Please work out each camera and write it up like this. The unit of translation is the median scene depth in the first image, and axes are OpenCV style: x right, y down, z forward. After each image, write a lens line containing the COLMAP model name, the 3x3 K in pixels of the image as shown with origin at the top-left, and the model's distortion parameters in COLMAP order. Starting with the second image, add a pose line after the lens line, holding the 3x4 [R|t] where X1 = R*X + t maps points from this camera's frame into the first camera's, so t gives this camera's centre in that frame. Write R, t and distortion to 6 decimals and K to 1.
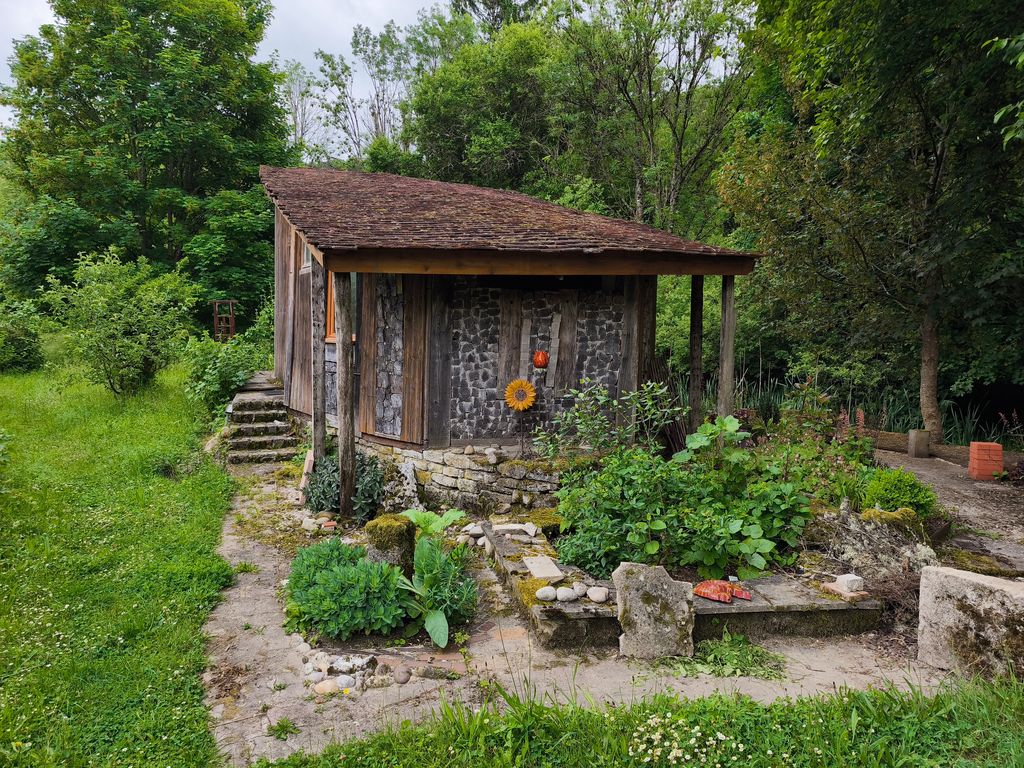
lens RADIAL K [[692.3, 0, 515.5], [0, 692.3, 379.3], [0, 0, 1]] dist [0.025254, -0.010387]
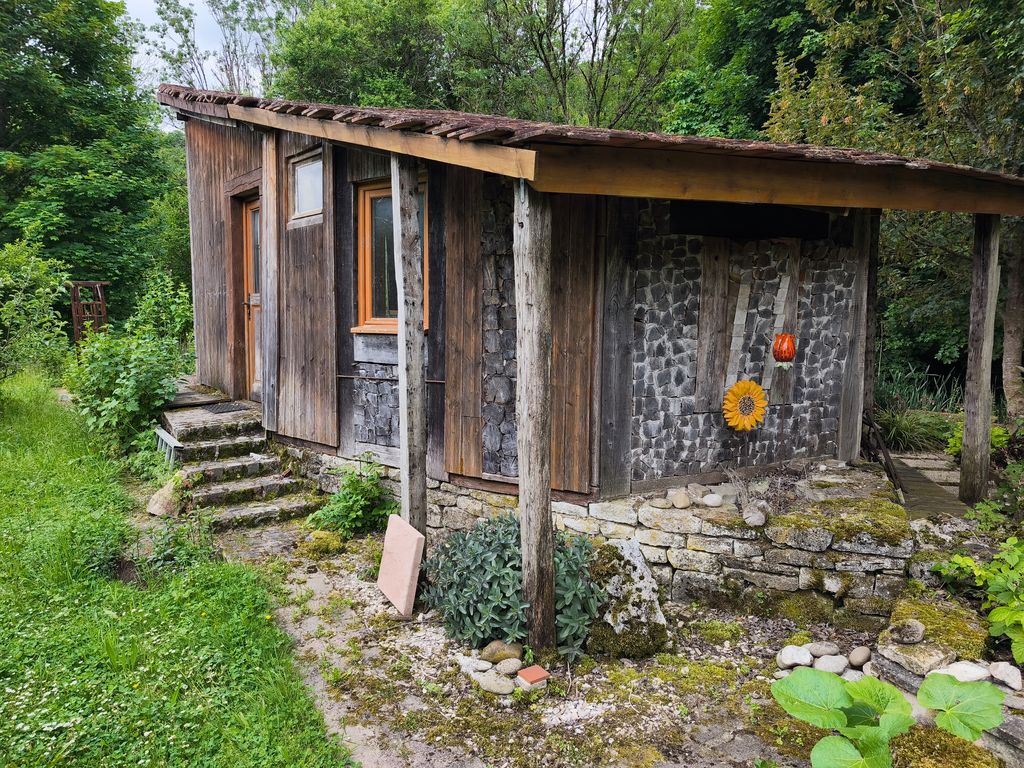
lens RADIAL K [[692.3, 0, 507.8], [0, 692.3, 390.0], [0, 0, 1]] dist [0.025254, -0.010387]
pose [[0.979204, -0.049131, 0.196839, -0.319297], [0.041402, 0.998209, 0.043189, -0.026866], [-0.198608, -0.034141, 0.979484, 0.413588]]
